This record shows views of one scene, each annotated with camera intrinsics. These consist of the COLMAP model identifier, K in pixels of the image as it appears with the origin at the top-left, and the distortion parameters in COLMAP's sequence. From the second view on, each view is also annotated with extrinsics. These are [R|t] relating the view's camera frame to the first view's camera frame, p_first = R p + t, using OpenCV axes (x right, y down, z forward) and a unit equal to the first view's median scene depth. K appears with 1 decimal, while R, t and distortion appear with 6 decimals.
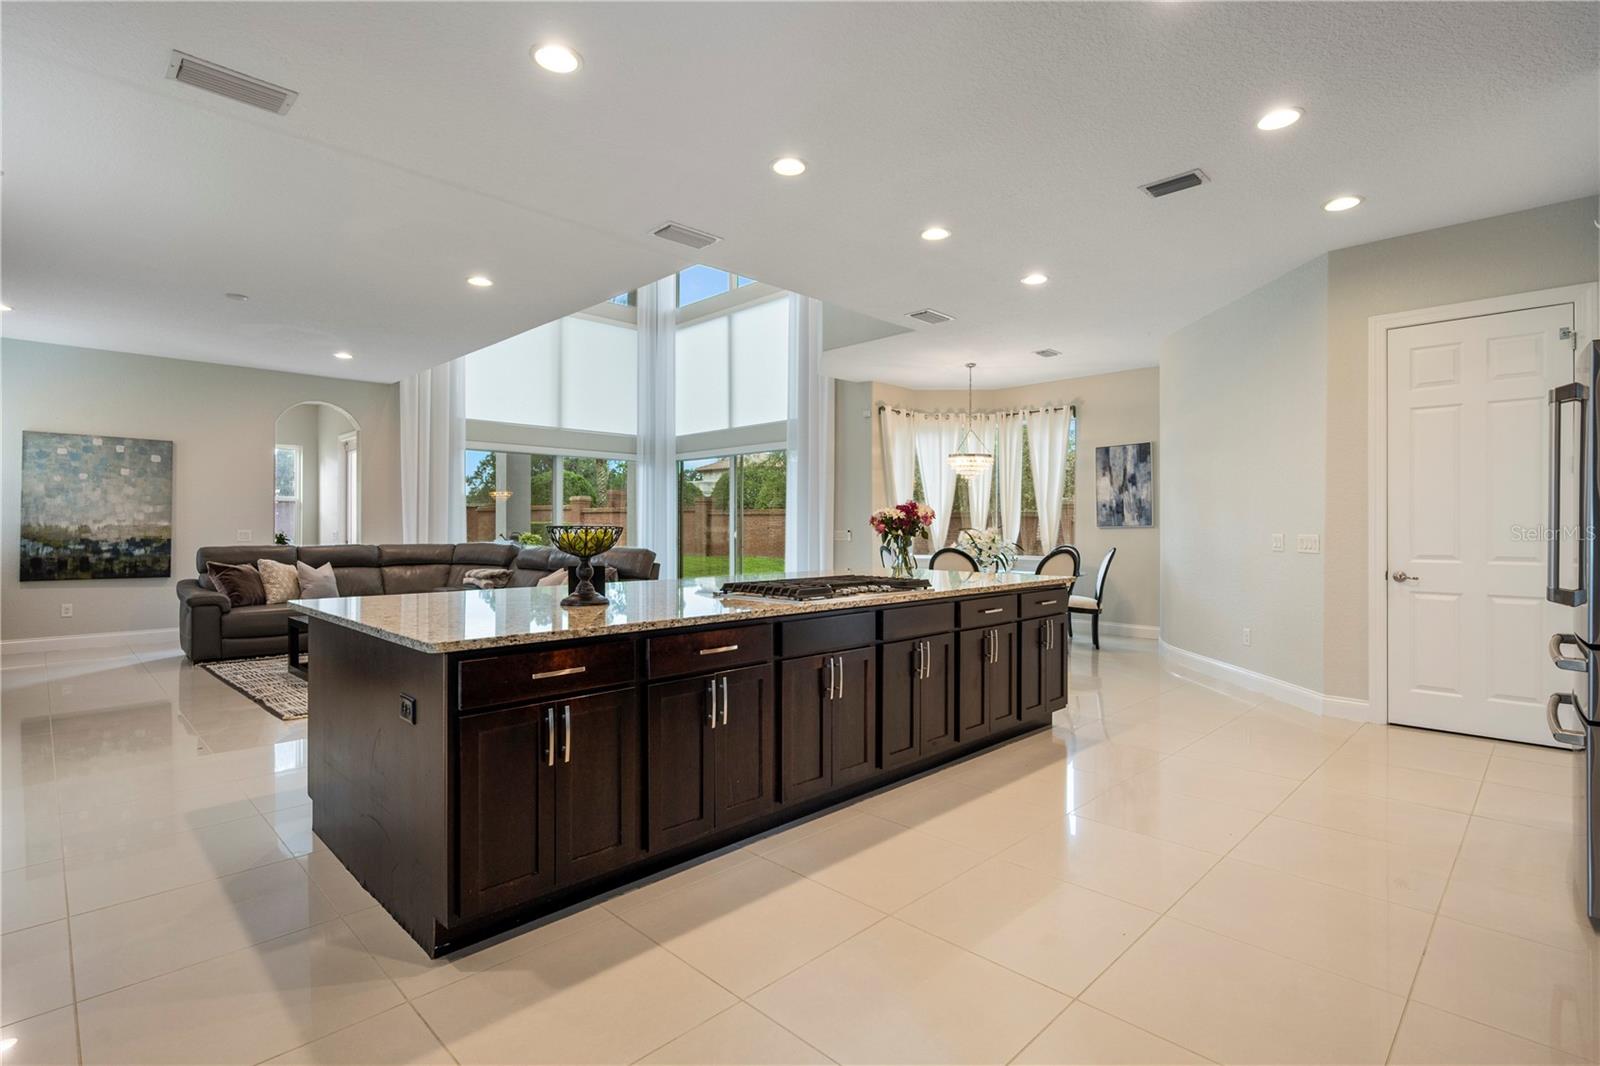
lens RADIAL K [[759.1, 0, 801.1], [0, 759.1, 528.6], [0, 0, 1]] dist [0.001773, 0.000711]
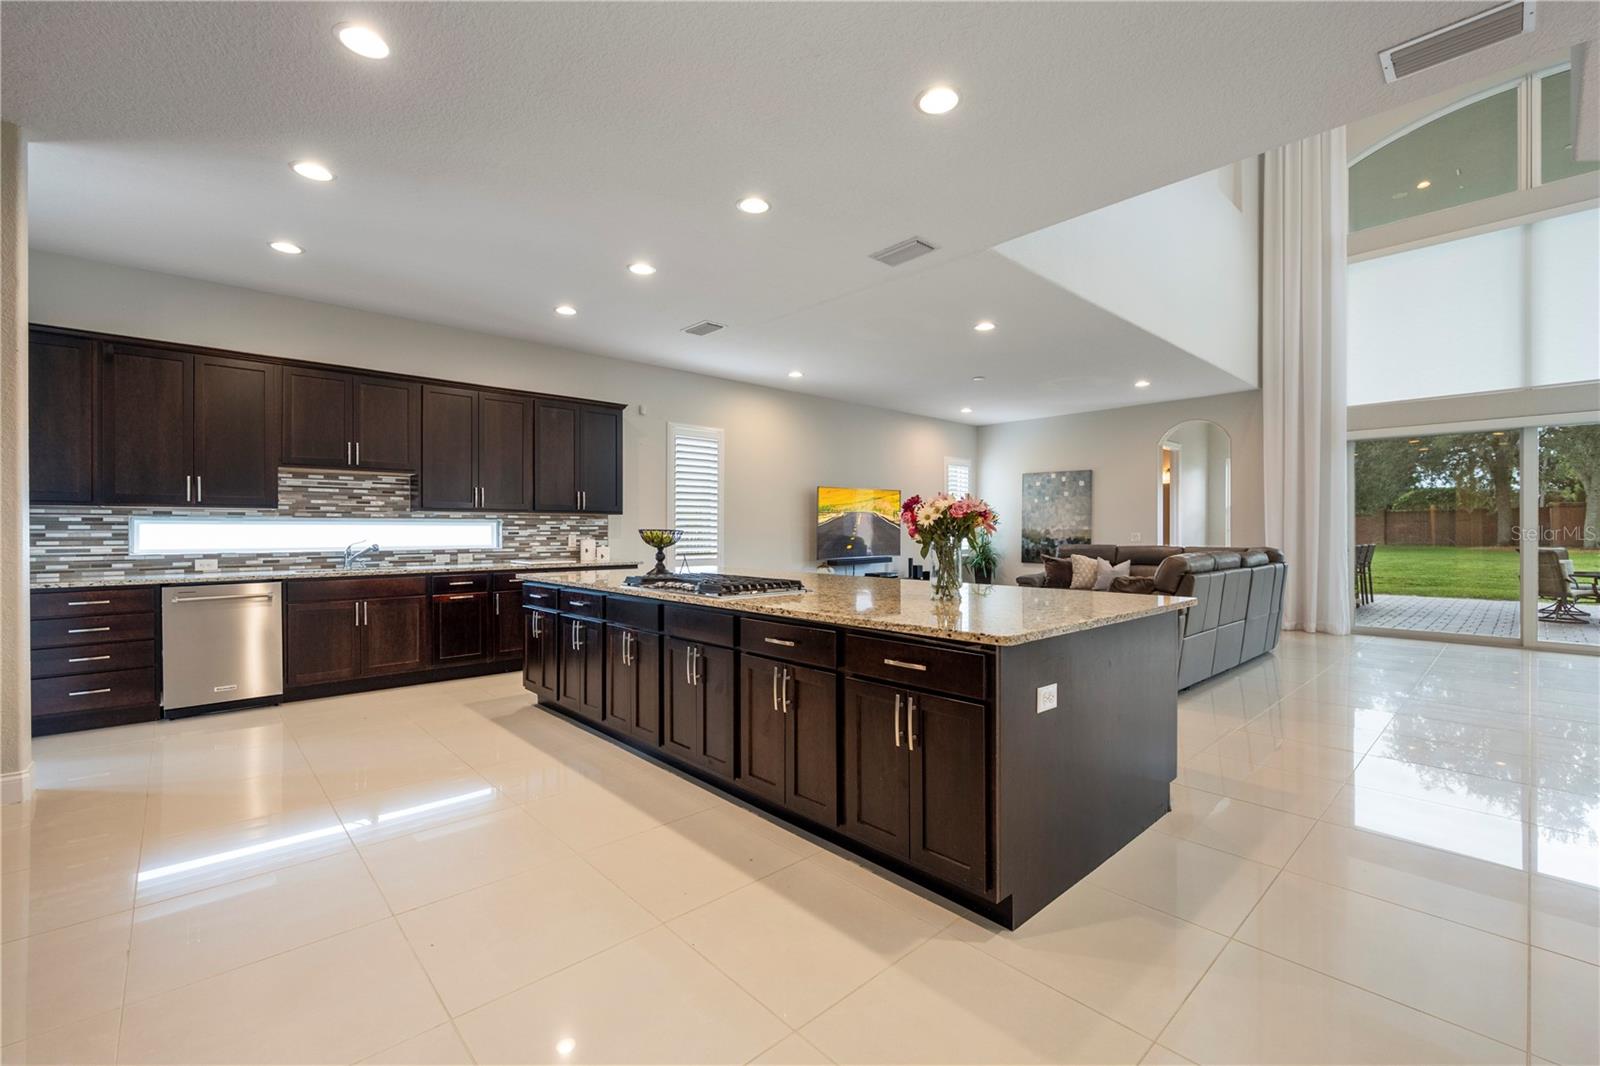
lens RADIAL K [[680.2, 0, 811.5], [0, 680.2, 531.9], [0, 0, 1]] dist [-0.009248, 0.000195]
pose [[-0.028333, 0.001588, -0.999597, 0.458268], [-0.002107, 0.999996, 0.001649, -0.000438], [0.999596, 0.002153, -0.028329, 0.523447]]
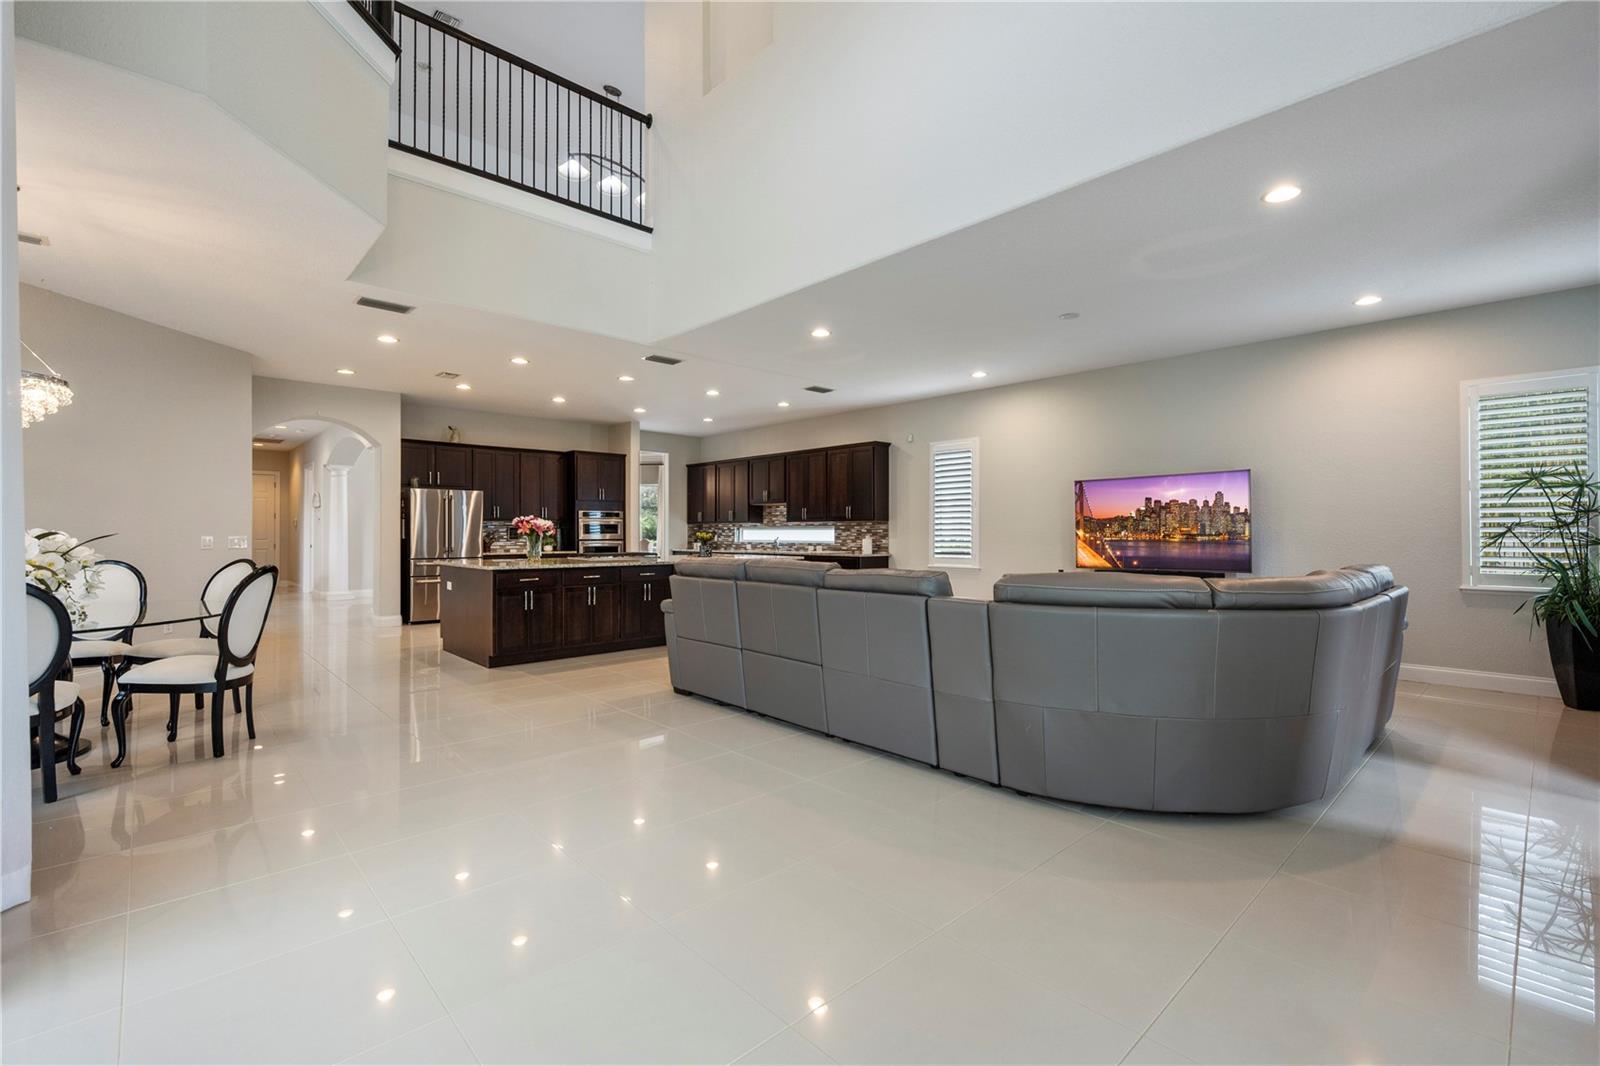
lens RADIAL K [[723.9, 0, 786.3], [0, 723.9, 534.0], [0, 0, 1]] dist [0.004322, -0.000354]
pose [[-0.998475, -0.003358, 0.055095, -0.299680], [-0.003229, 0.999992, 0.002426, -0.000221], [-0.055103, 0.002245, -0.998478, 1.523939]]
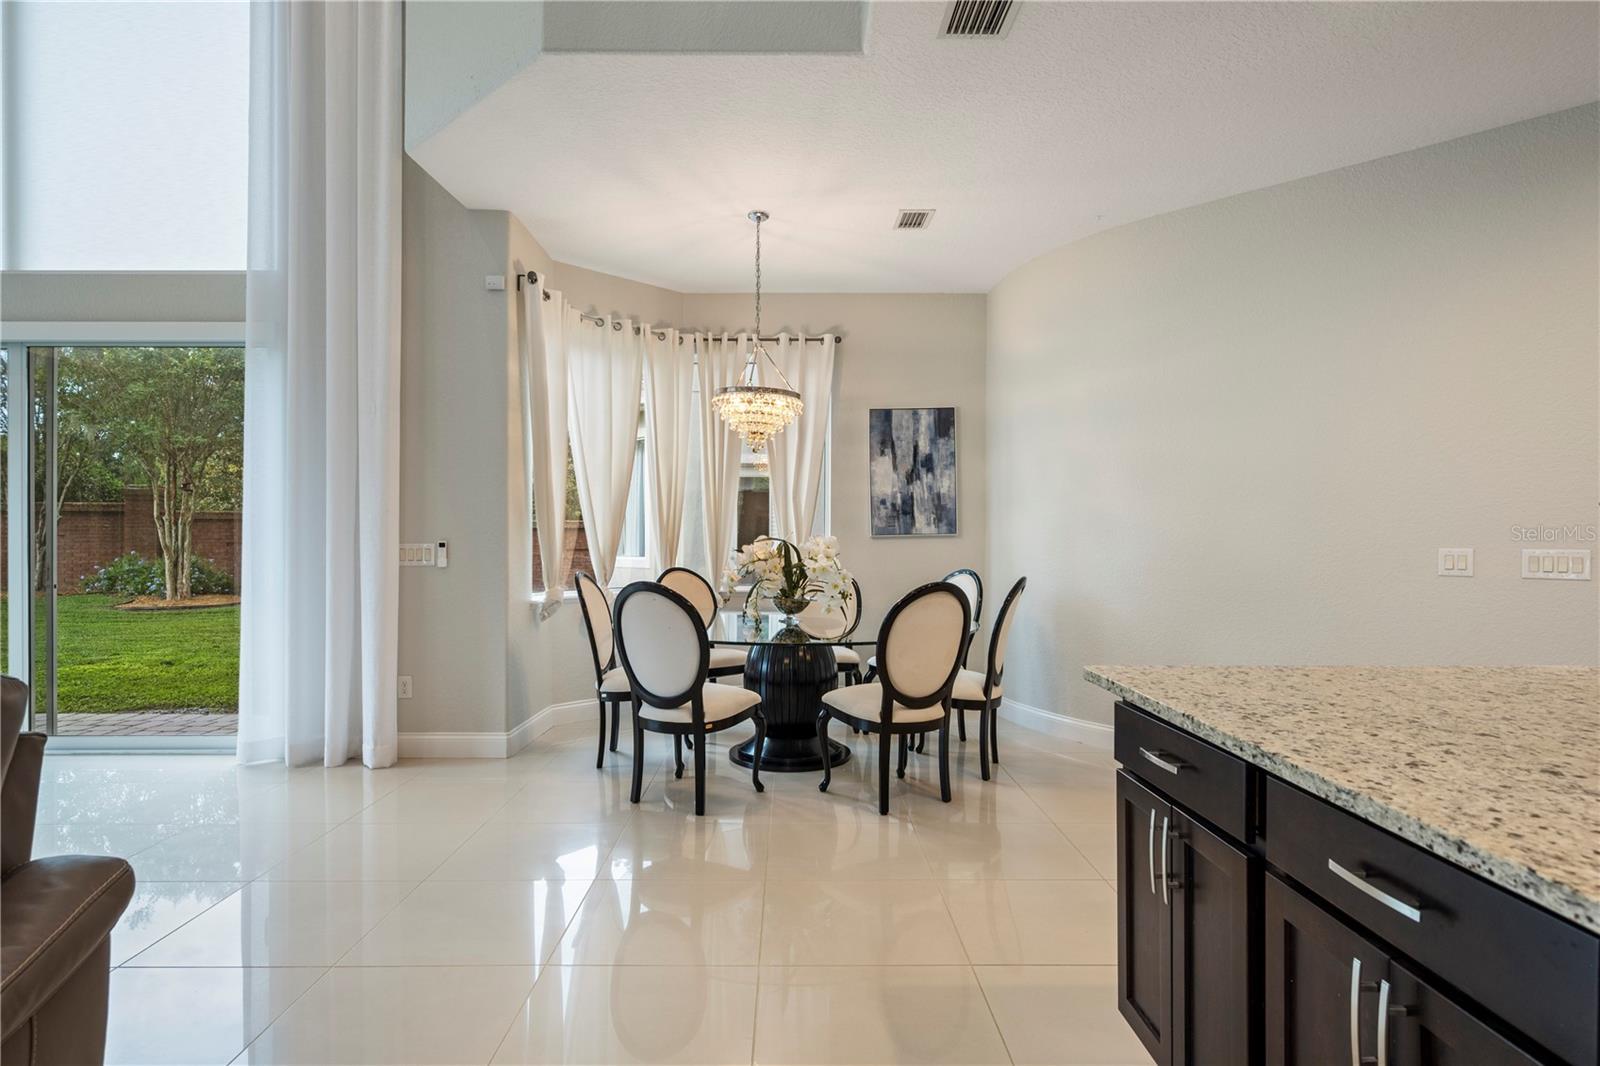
lens RADIAL K [[856.6, 0, 798.7], [0, 856.6, 538.5], [0, 0, 1]] dist [-0.001362, 0.002490]
pose [[0.706717, -0.000054, 0.707496, -0.170790], [-0.000057, 1.000000, 0.000134, -0.000136], [-0.707496, -0.000134, 0.706717, 0.608990]]
